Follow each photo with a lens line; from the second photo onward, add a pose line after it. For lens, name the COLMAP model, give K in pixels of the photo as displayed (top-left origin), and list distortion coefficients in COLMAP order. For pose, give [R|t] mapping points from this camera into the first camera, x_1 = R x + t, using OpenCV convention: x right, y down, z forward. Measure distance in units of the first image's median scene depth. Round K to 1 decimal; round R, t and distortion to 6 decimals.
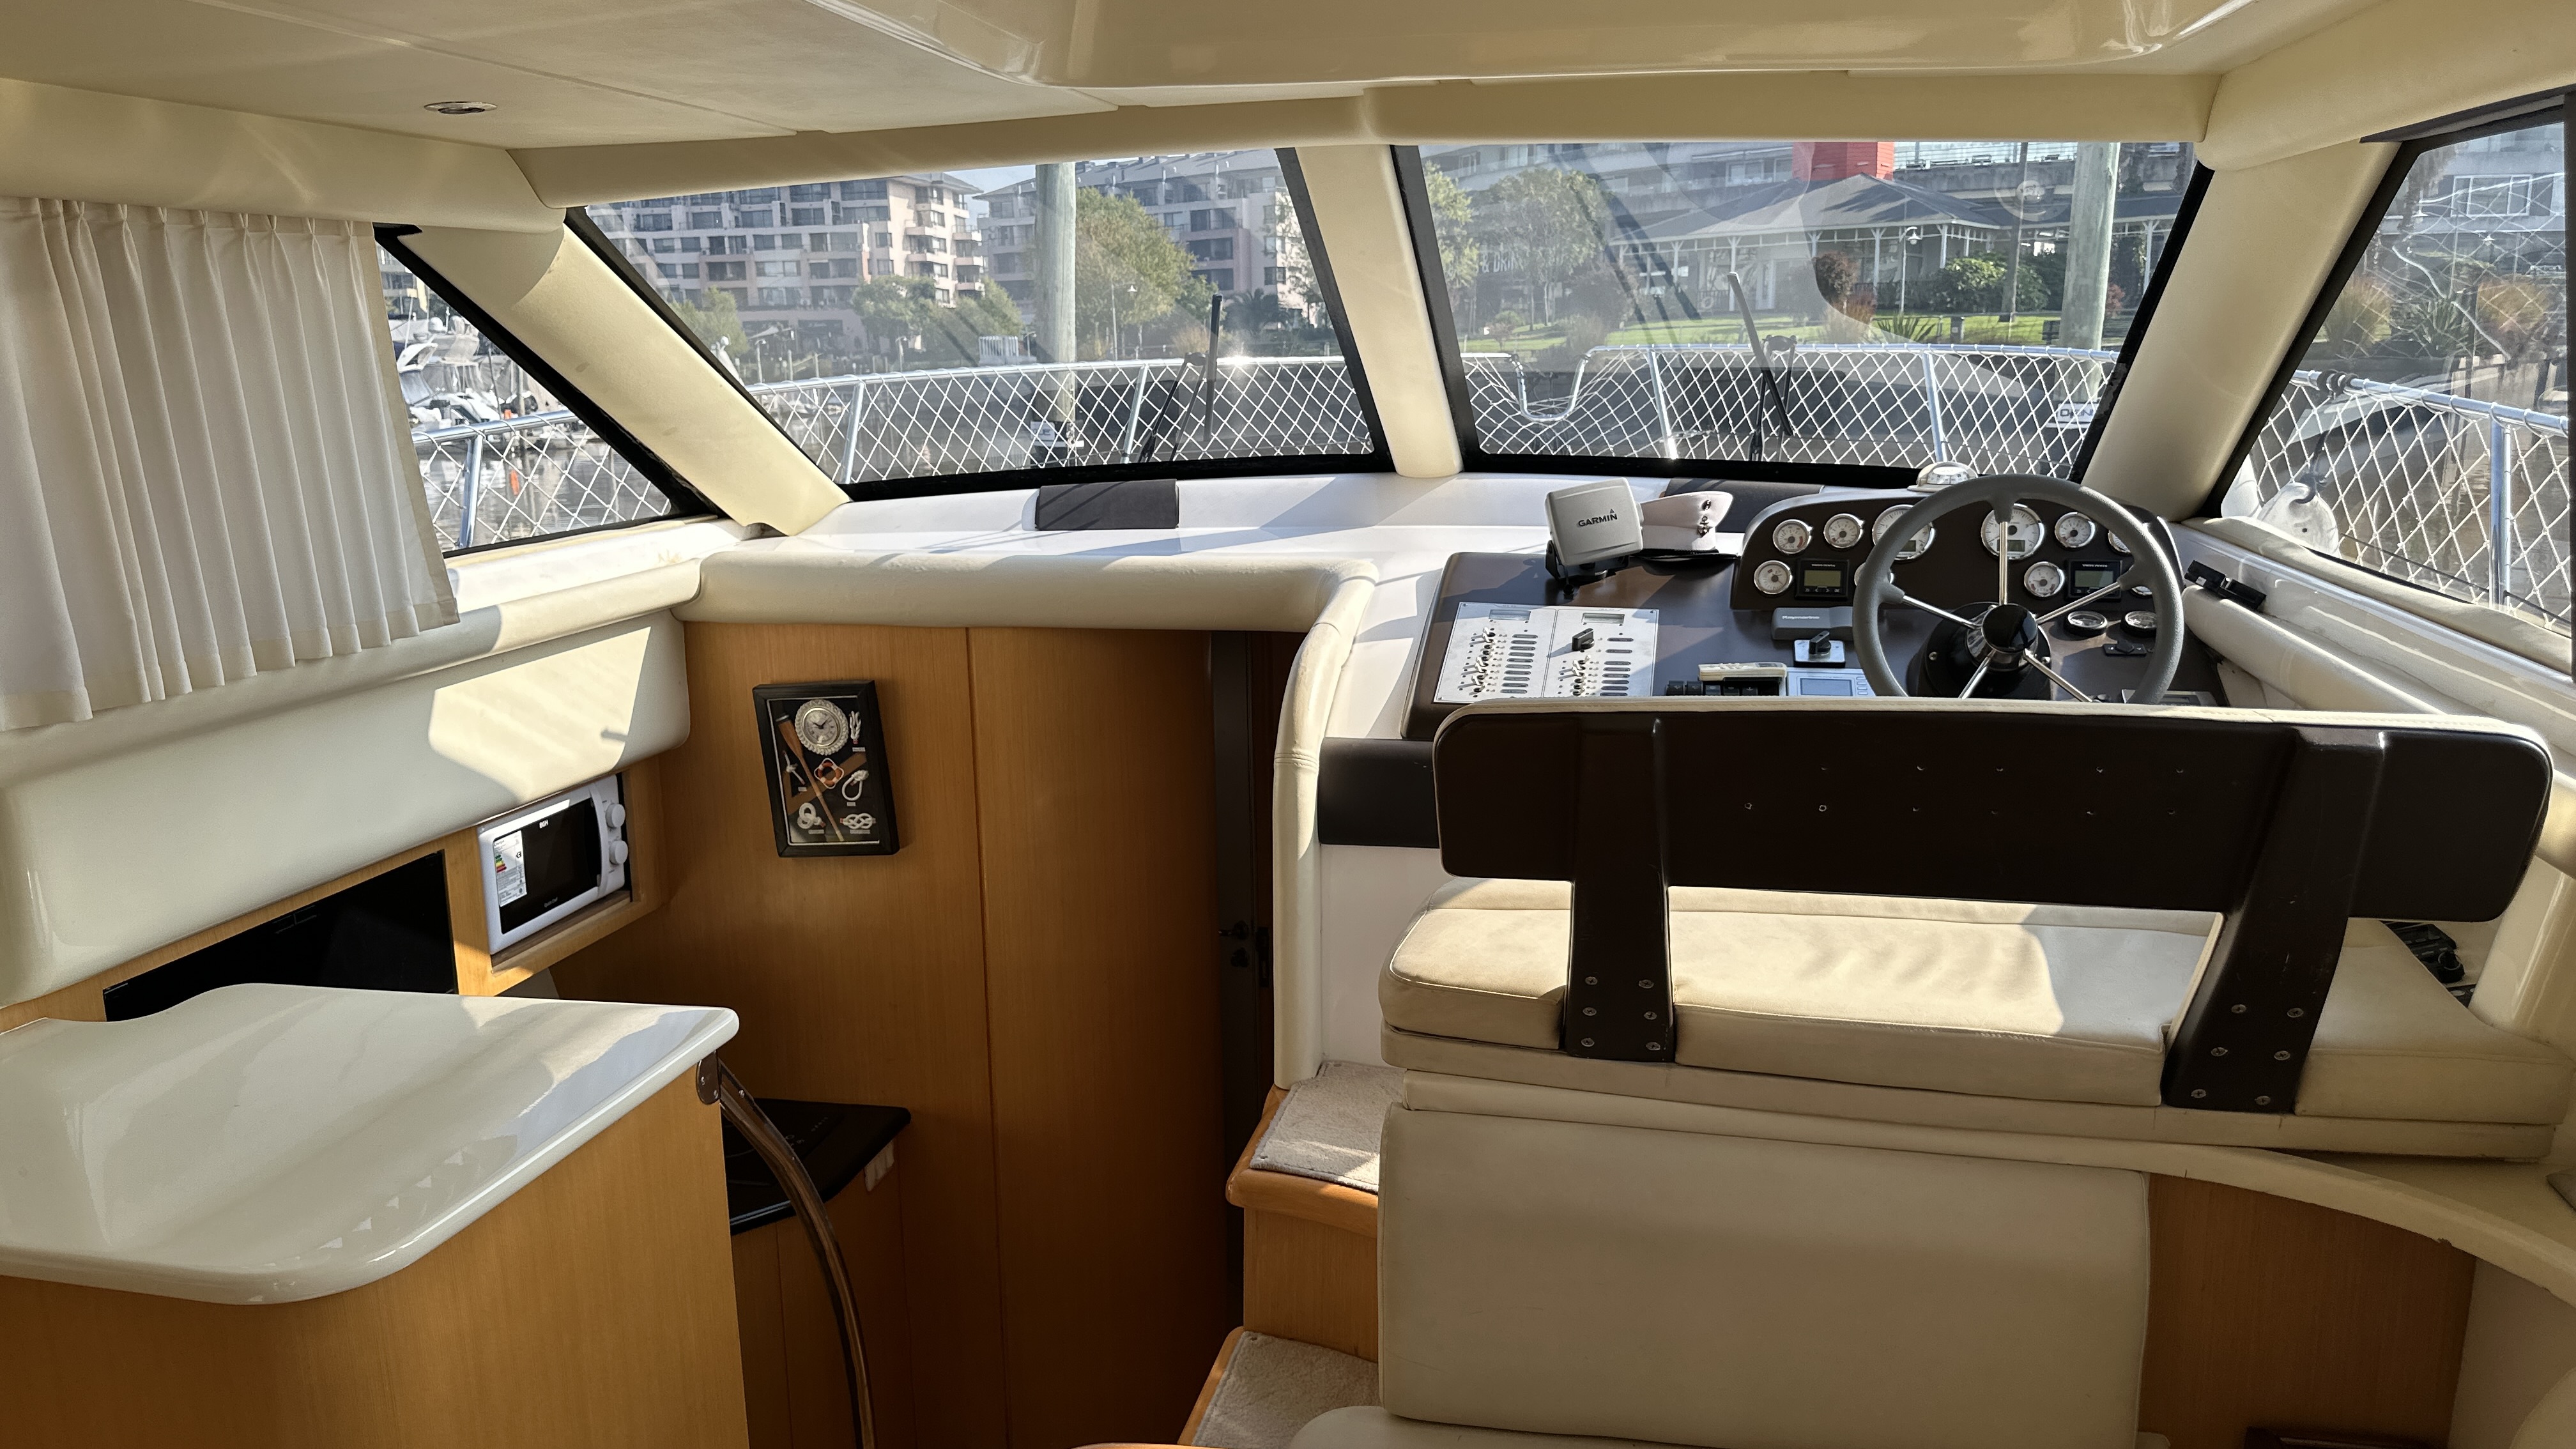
lens RADIAL K [[1831.3, 0, 1288.0], [0, 1831.3, 724.5], [0, 0, 1]] dist [0.065761, -0.052628]
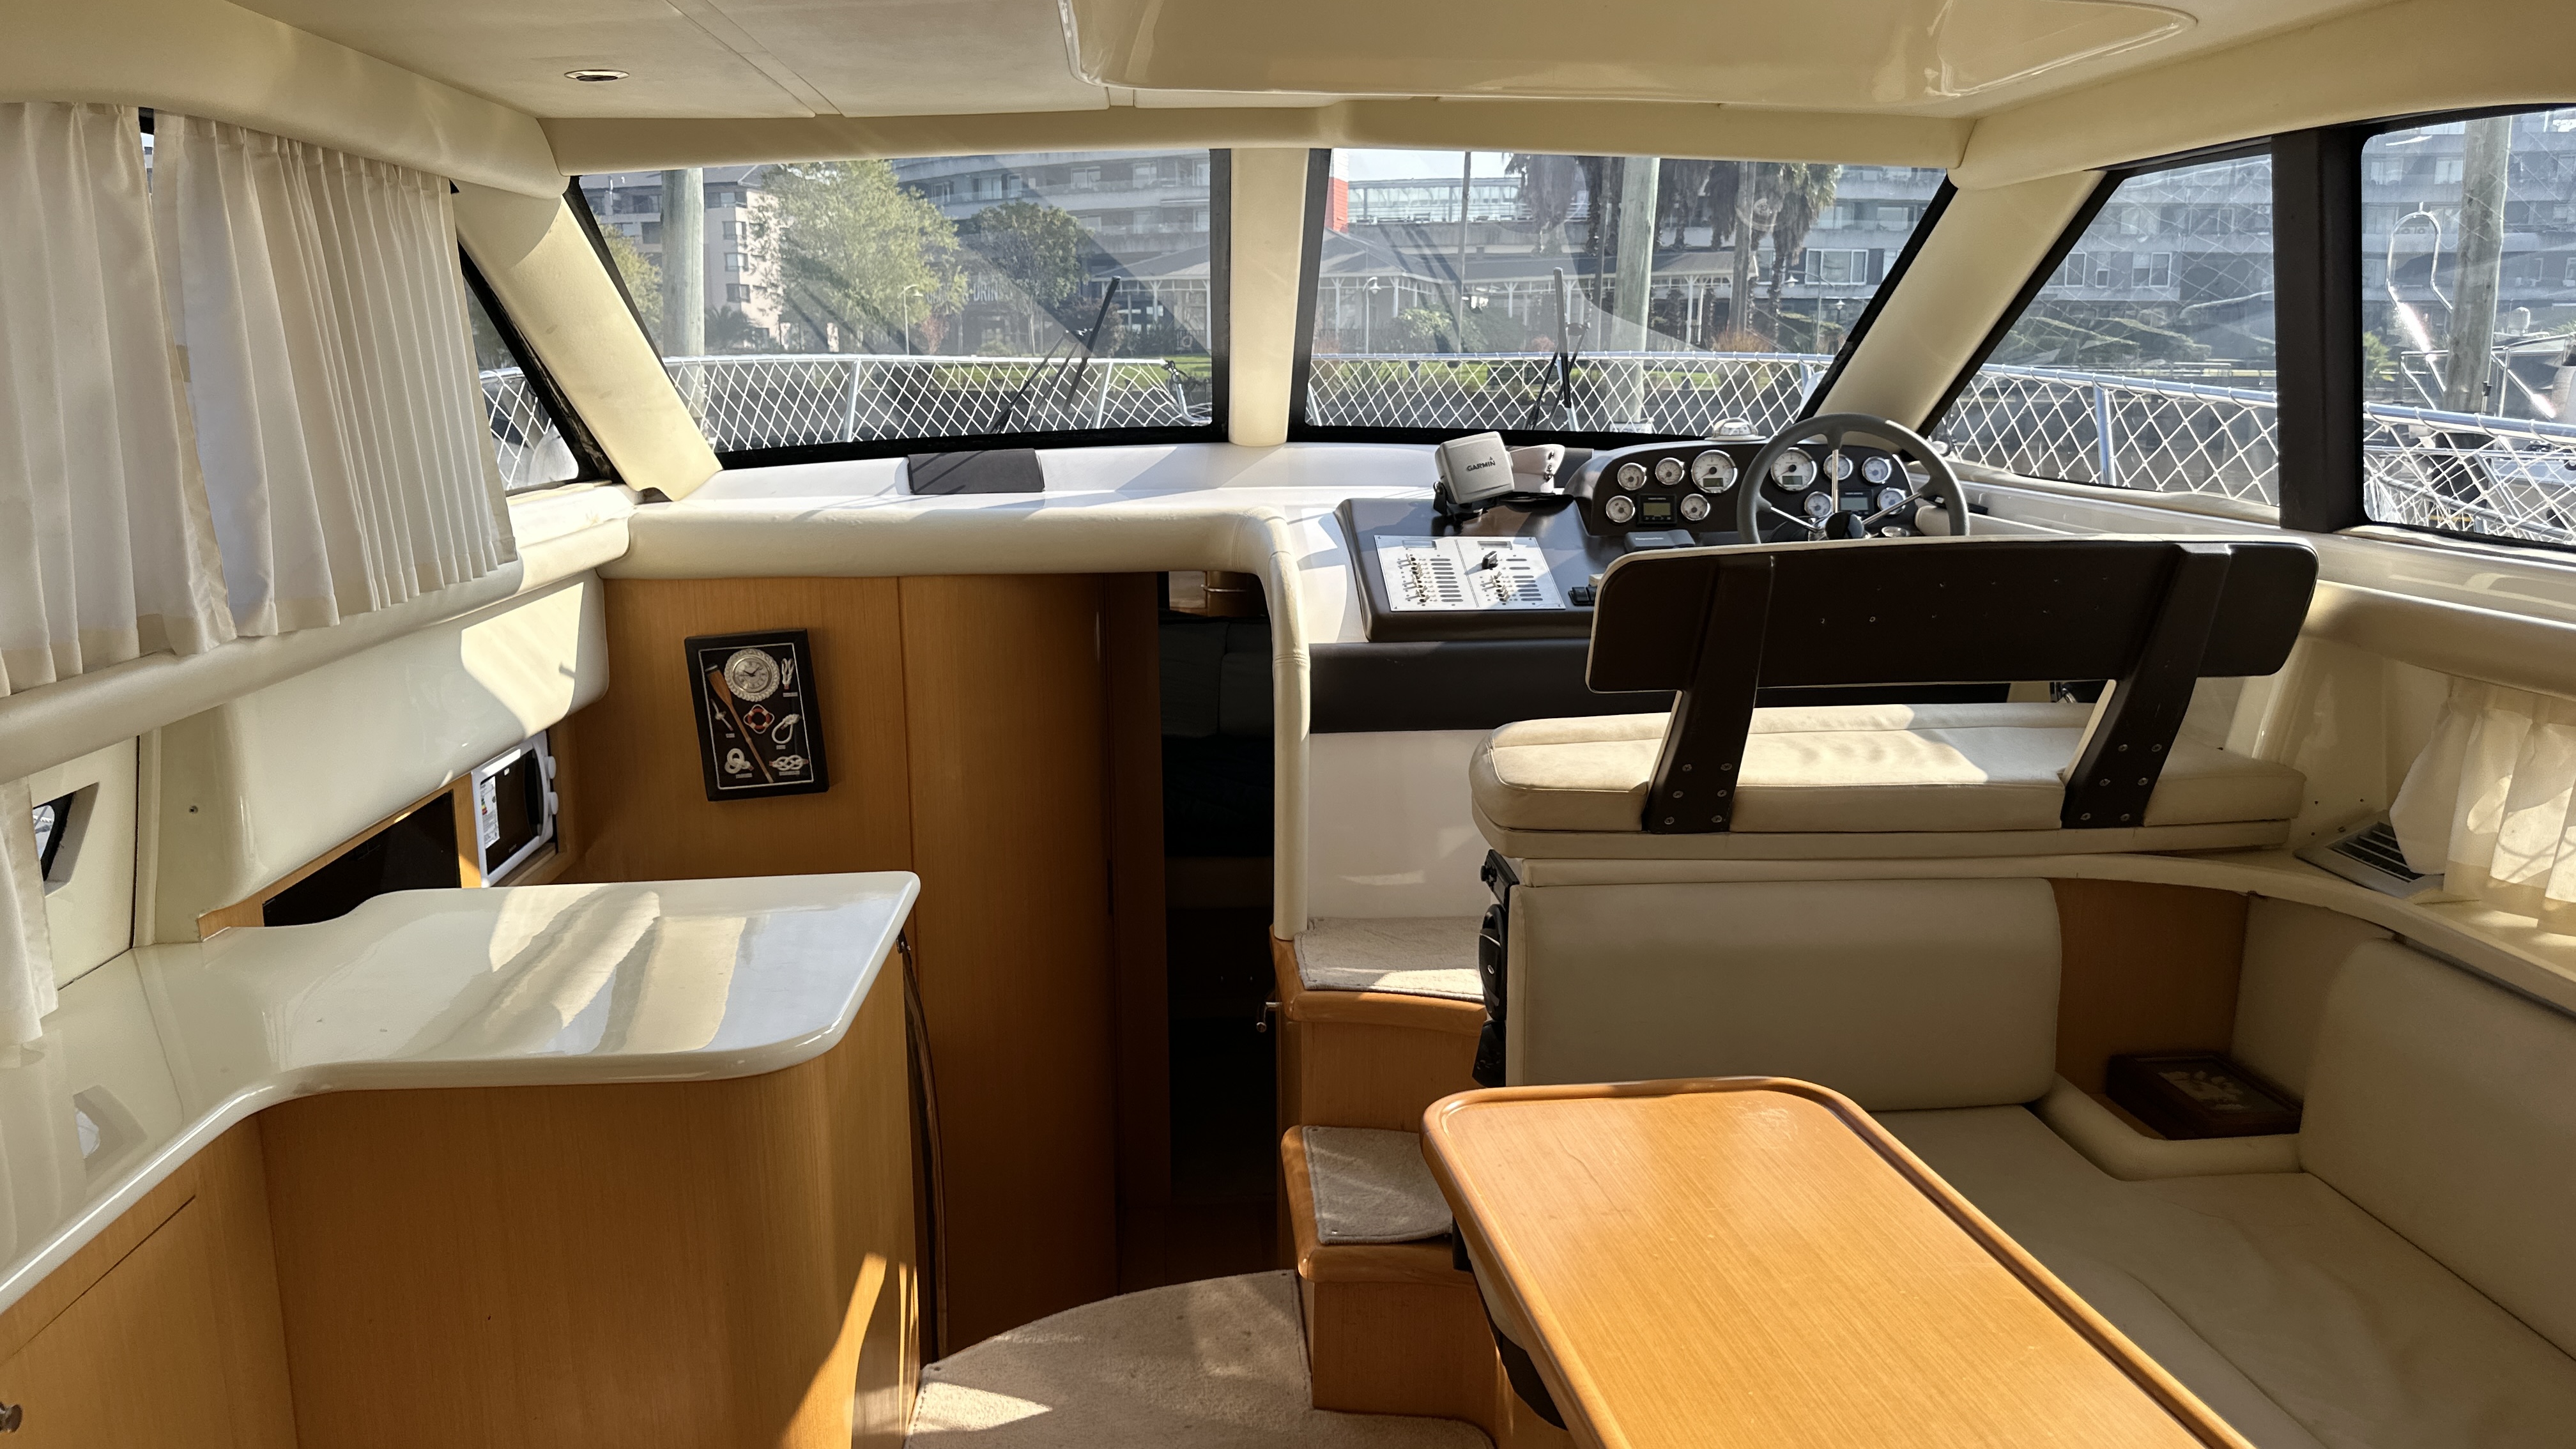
lens RADIAL K [[1852.0, 0, 1288.0], [0, 1852.0, 724.5], [0, 0, 1]] dist [0.075721, -0.002873]
pose [[0.959518, -0.044651, 0.278087, -0.274605], [0.049391, 0.998729, -0.010060, 0.059762], [-0.277284, 0.023388, 0.960503, -0.126739]]
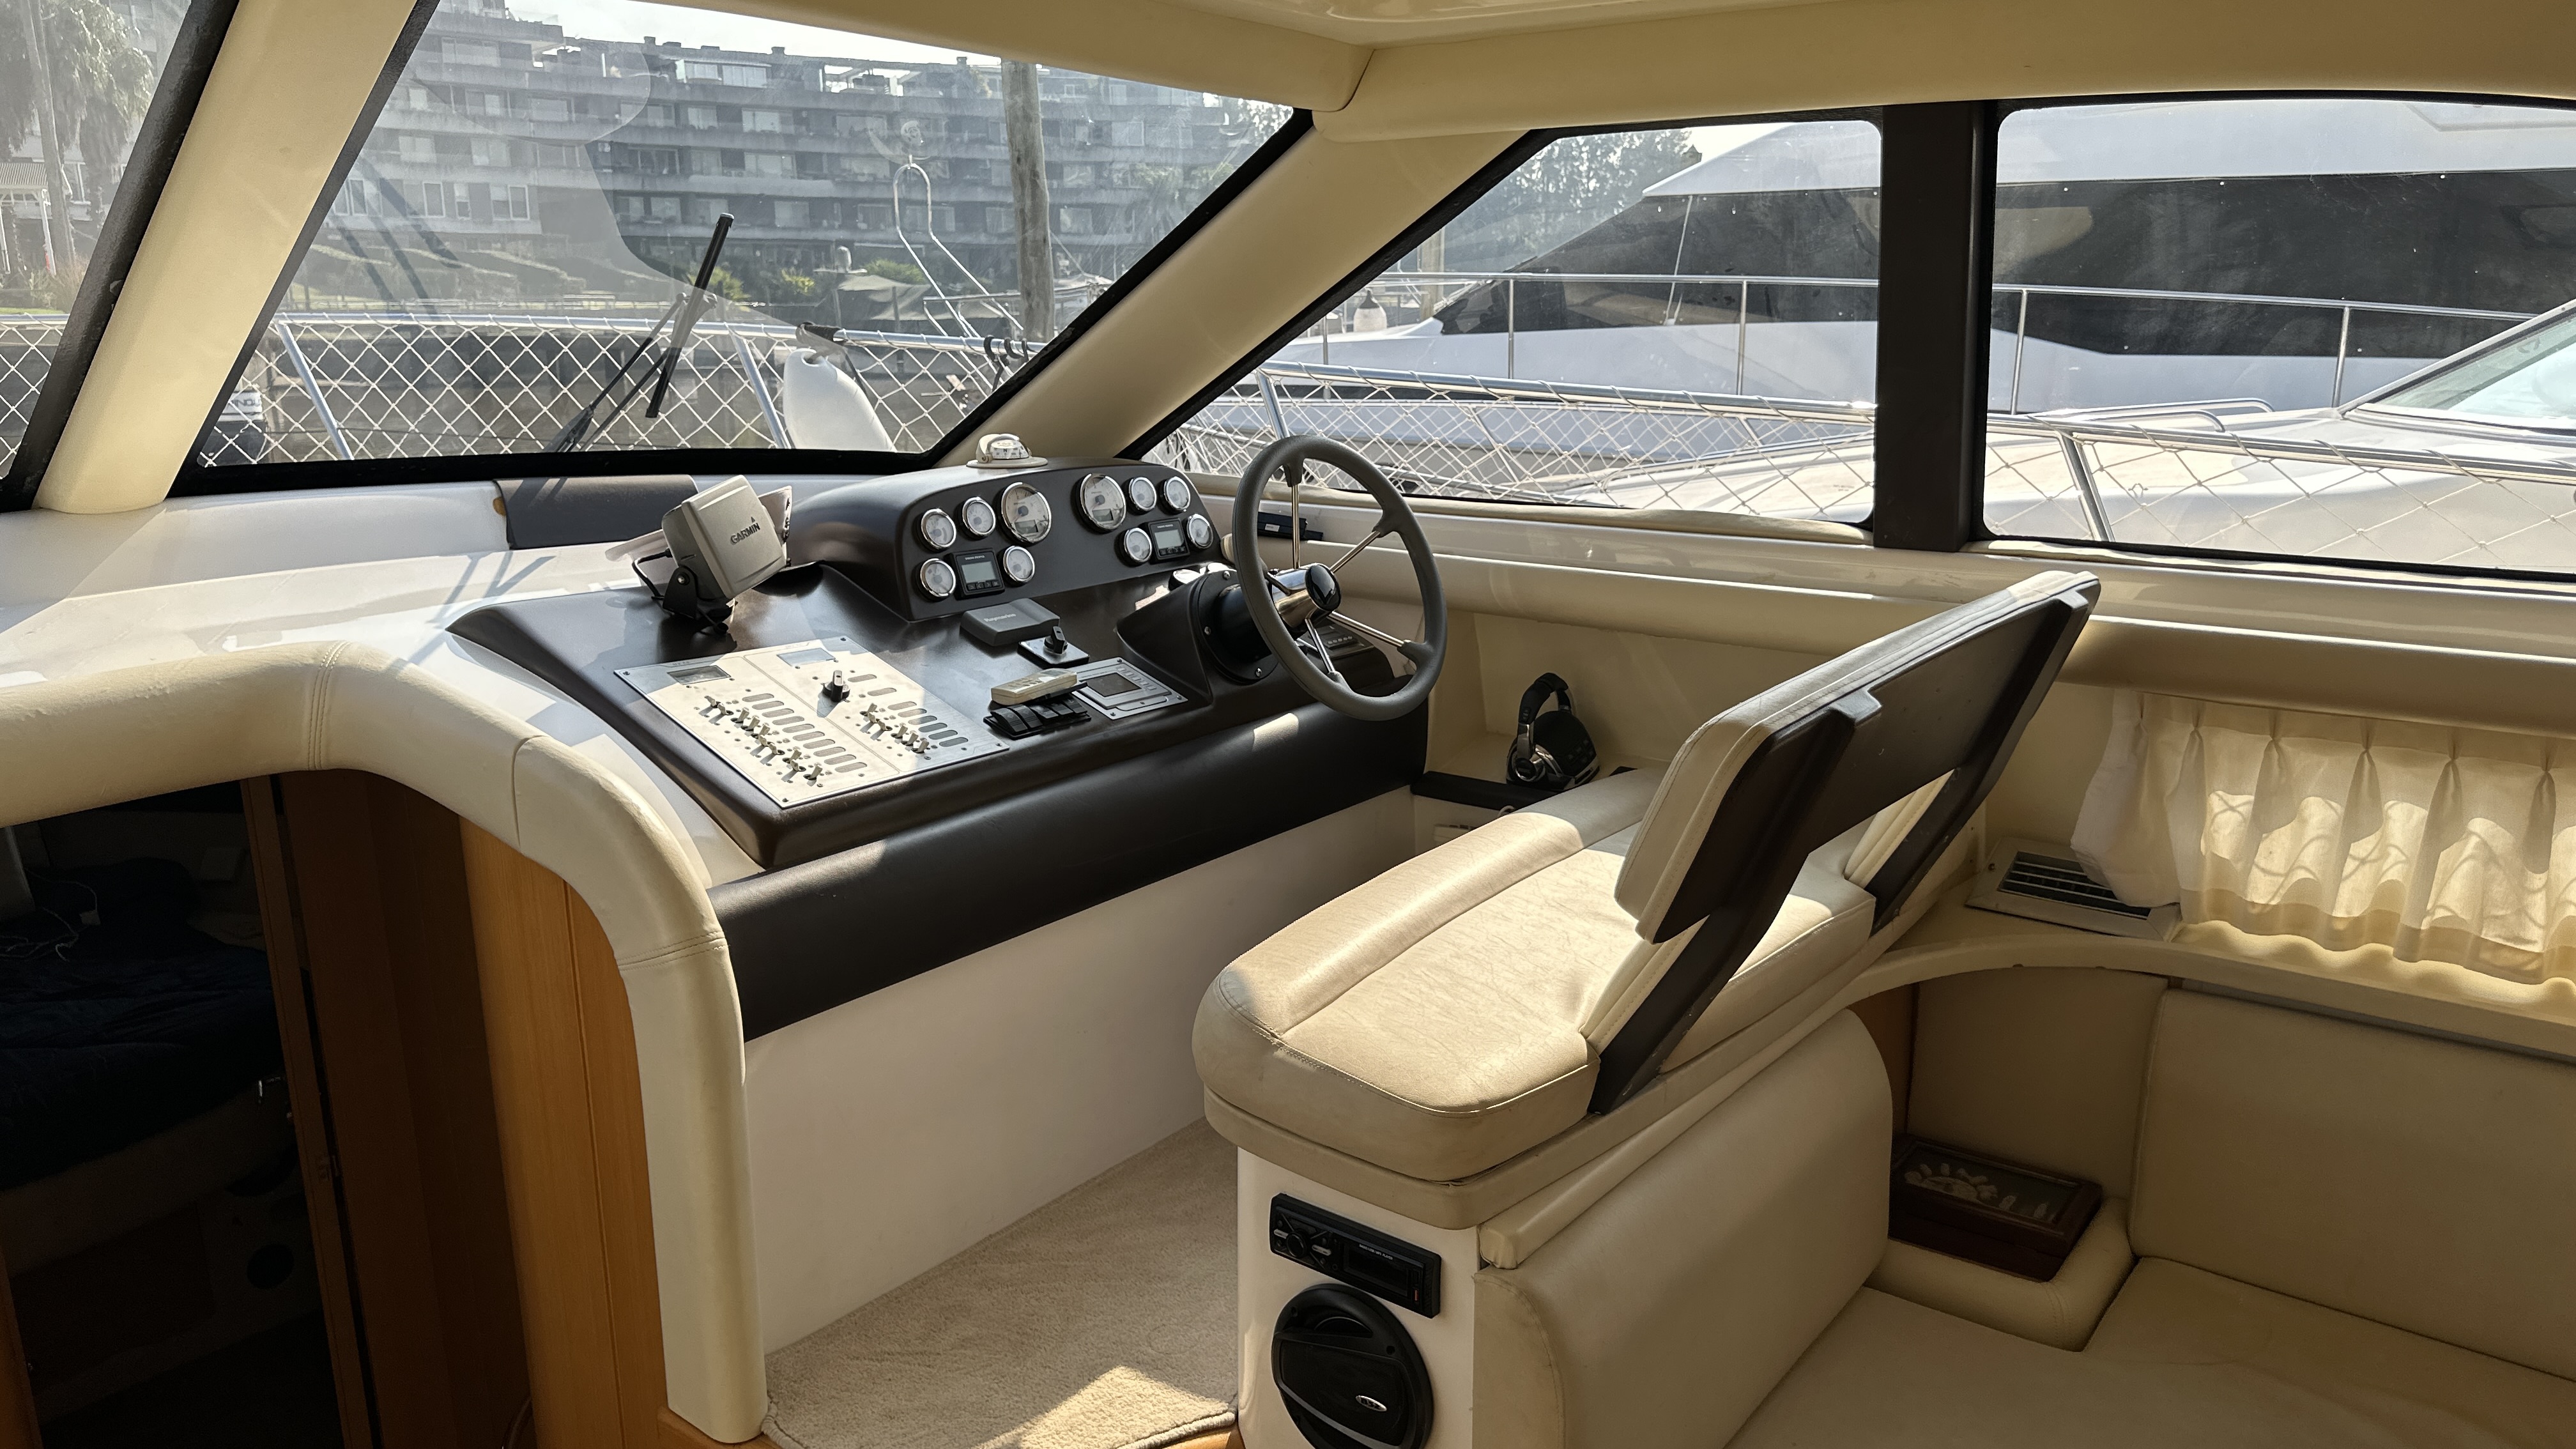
lens RADIAL K [[1892.4, 0, 1288.0], [0, 1892.4, 724.5], [0, 0, 1]] dist [-0.005142, -0.004613]
pose [[0.440780, -0.205389, 0.873801, -0.385642], [0.195753, 0.972034, 0.129734, -0.087312], [-0.876010, 0.113865, 0.468658, 0.412169]]
